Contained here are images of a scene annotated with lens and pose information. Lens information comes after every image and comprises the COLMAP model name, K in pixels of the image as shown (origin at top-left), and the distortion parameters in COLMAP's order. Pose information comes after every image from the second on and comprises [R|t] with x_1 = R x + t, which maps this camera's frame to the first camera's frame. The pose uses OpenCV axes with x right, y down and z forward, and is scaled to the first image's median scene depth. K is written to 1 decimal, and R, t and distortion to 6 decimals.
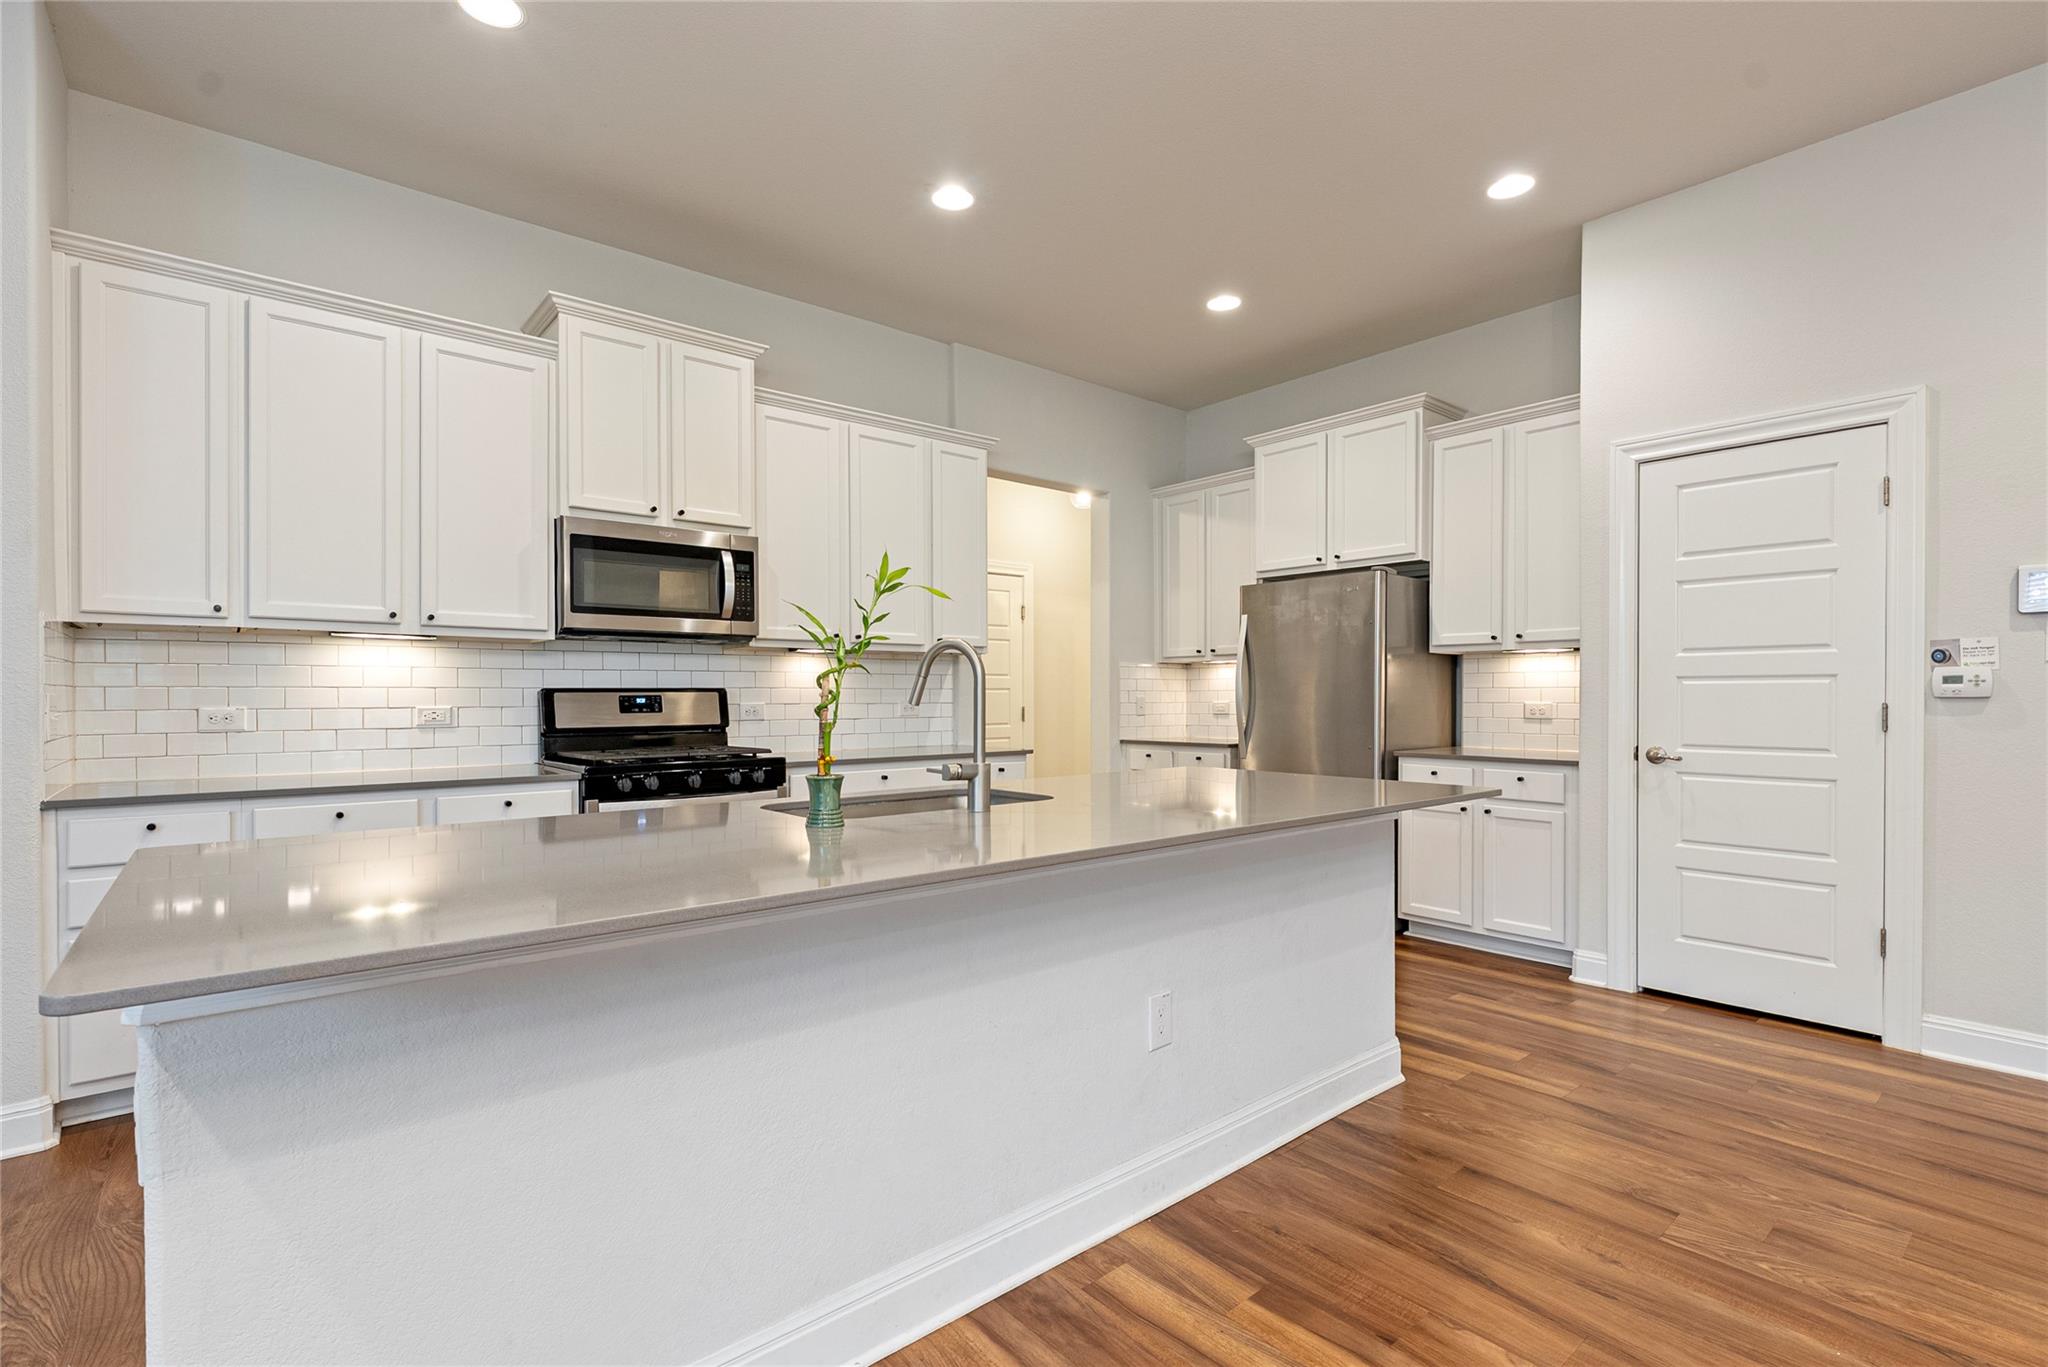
lens RADIAL K [[928.8, 0, 1024.3], [0, 928.8, 696.6], [0, 0, 1]] dist [-0.008759, 0.000844]
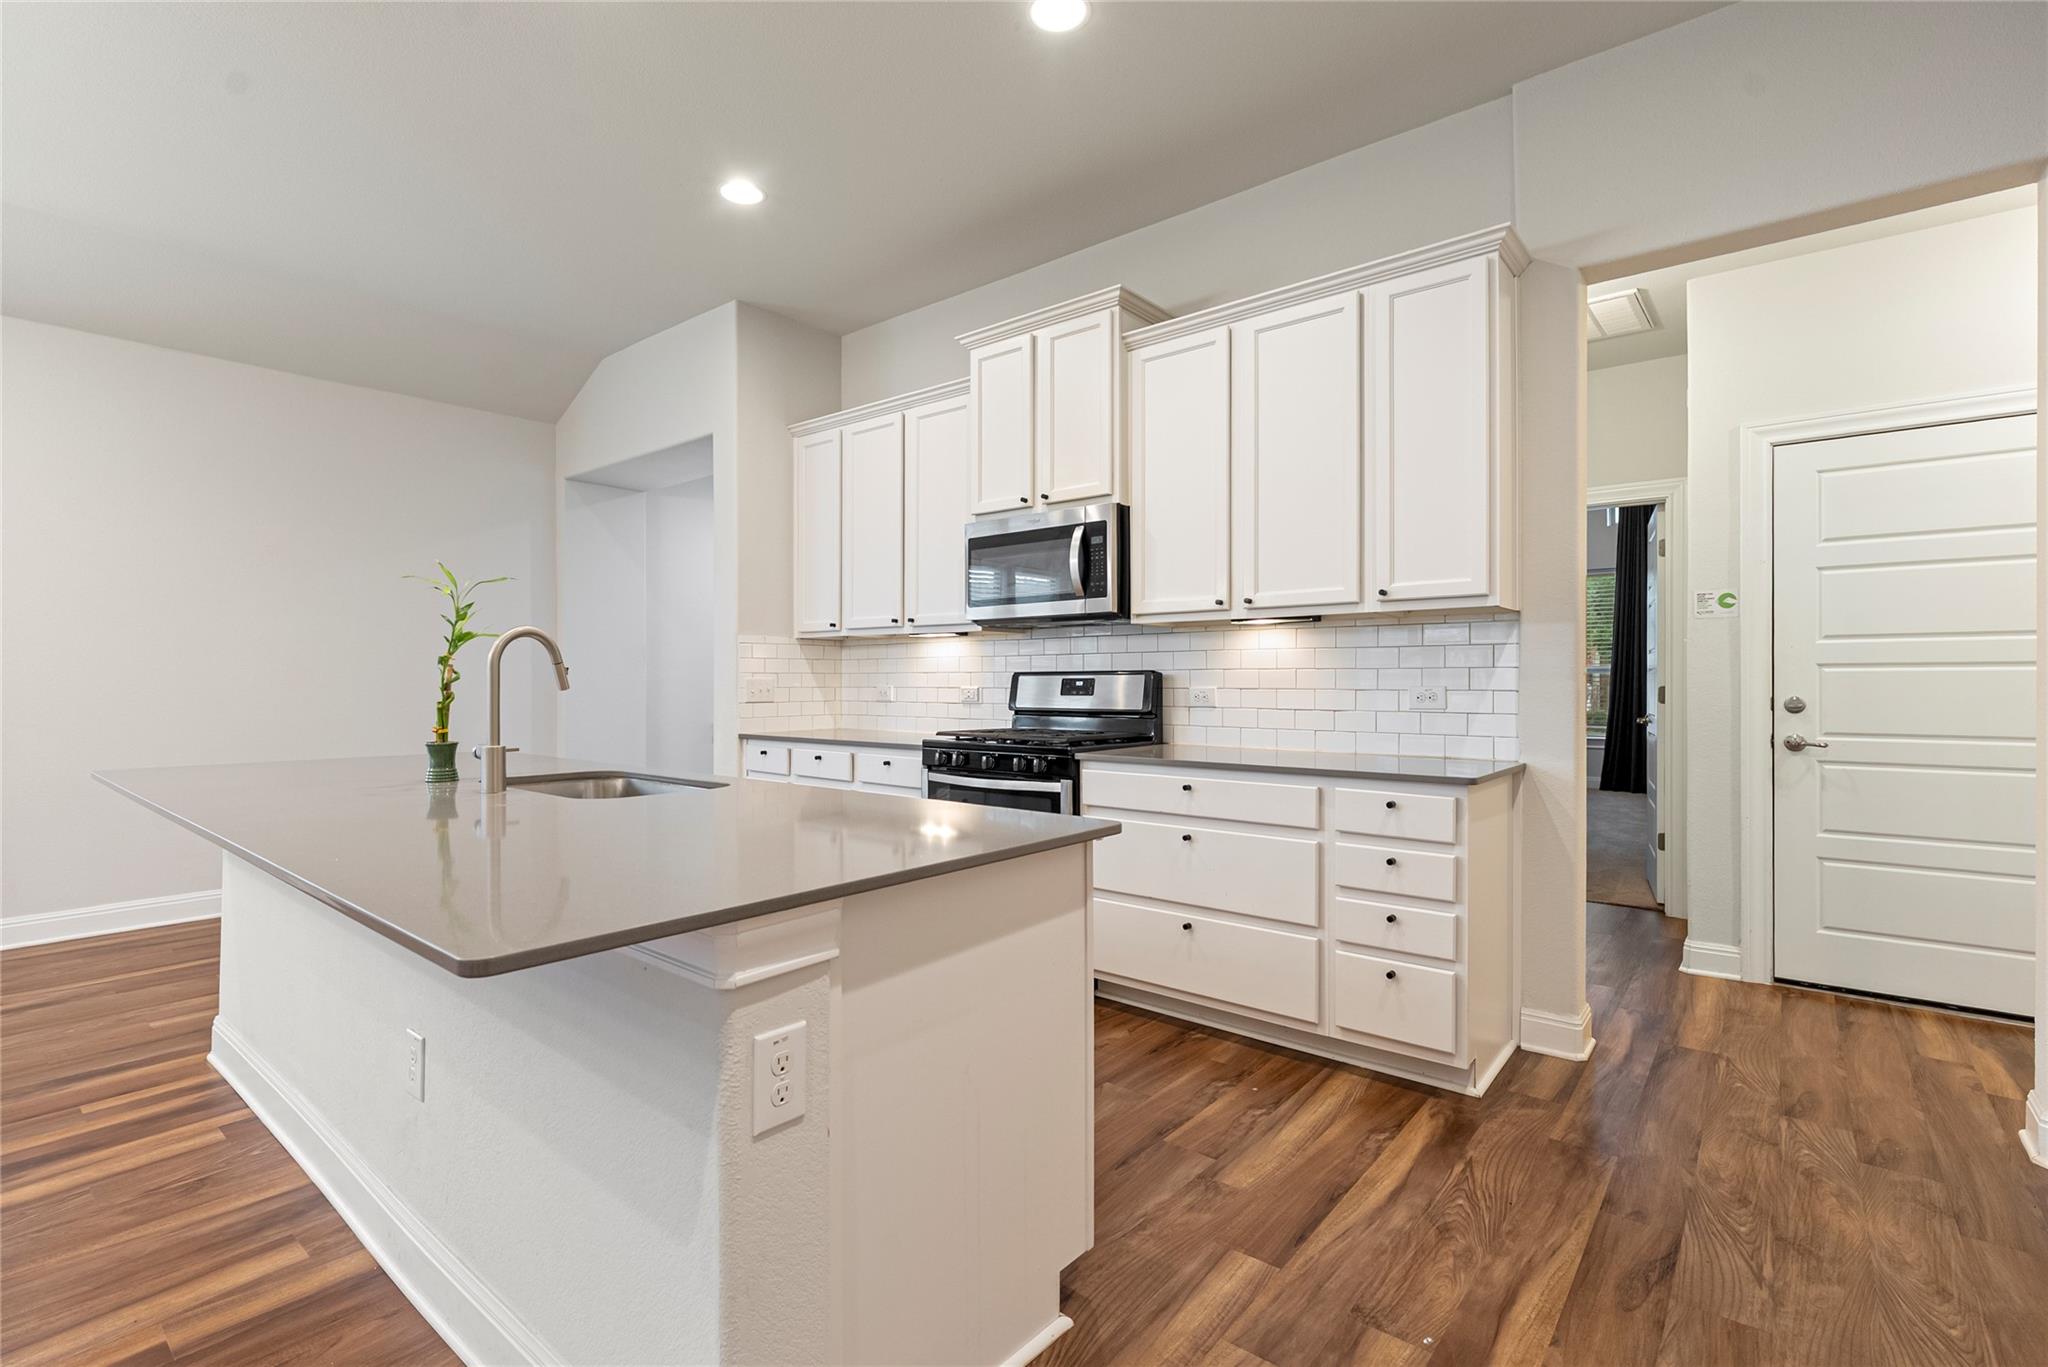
lens RADIAL K [[928.8, 0, 1030.2], [0, 928.8, 679.9], [0, 0, 1]] dist [-0.008759, 0.000844]
pose [[0.184556, 0.005243, -0.982808, 0.604589], [0.003184, 0.999977, 0.005933, -0.006105], [0.982817, -0.004224, 0.184535, 0.782066]]
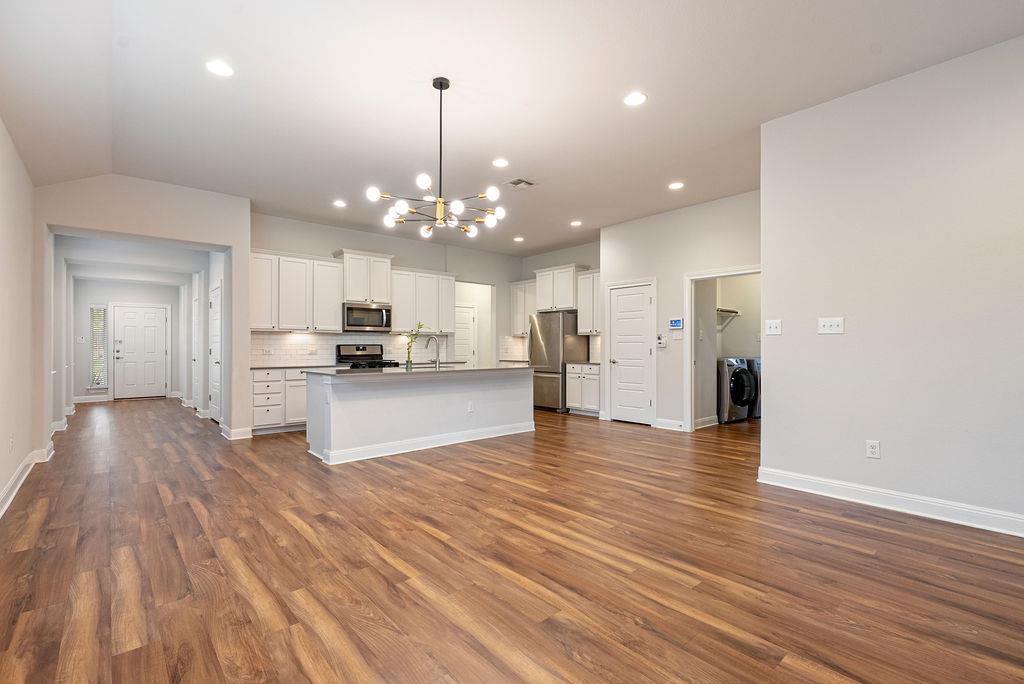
lens RADIAL K [[464.4, 0, 513.9], [0, 464.4, 346.5], [0, 0, 1]] dist [-0.008759, 0.000844]
pose [[0.999955, 0.001006, 0.009385, 0.207453], [-0.000997, 0.999999, -0.000929, 0.000179], [-0.009386, 0.000919, 0.999956, -0.953278]]
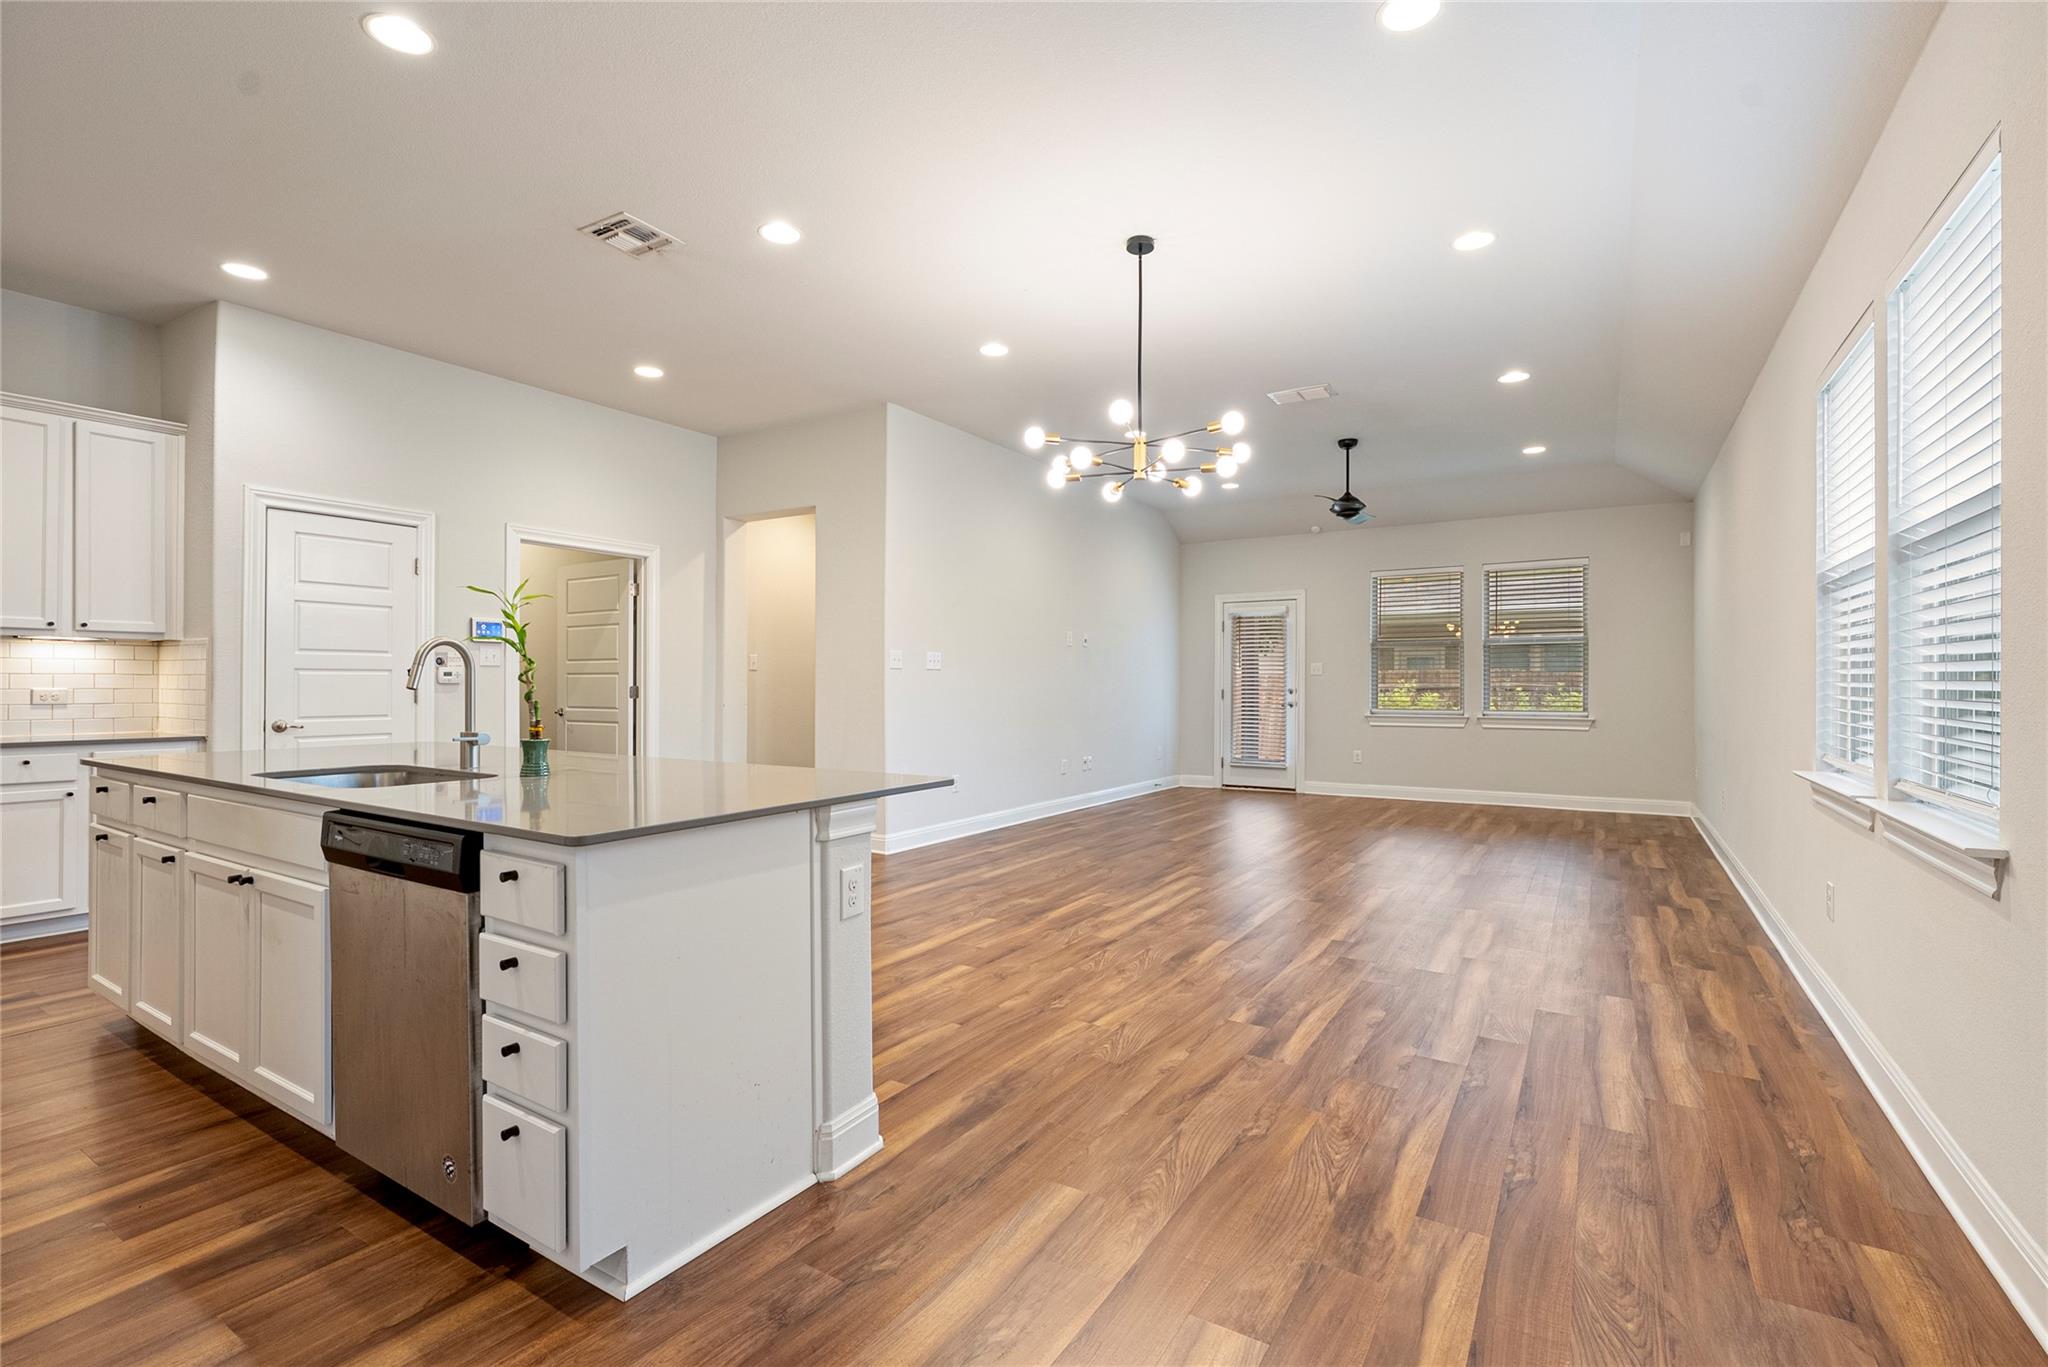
lens RADIAL K [[928.8, 0, 1020.8], [0, 928.8, 688.0], [0, 0, 1]] dist [-0.008759, 0.000844]
pose [[-0.296765, -0.004862, 0.954938, -0.862137], [-0.000982, 0.999988, 0.004786, -0.000204], [-0.954950, 0.000482, -0.296766, 0.336117]]
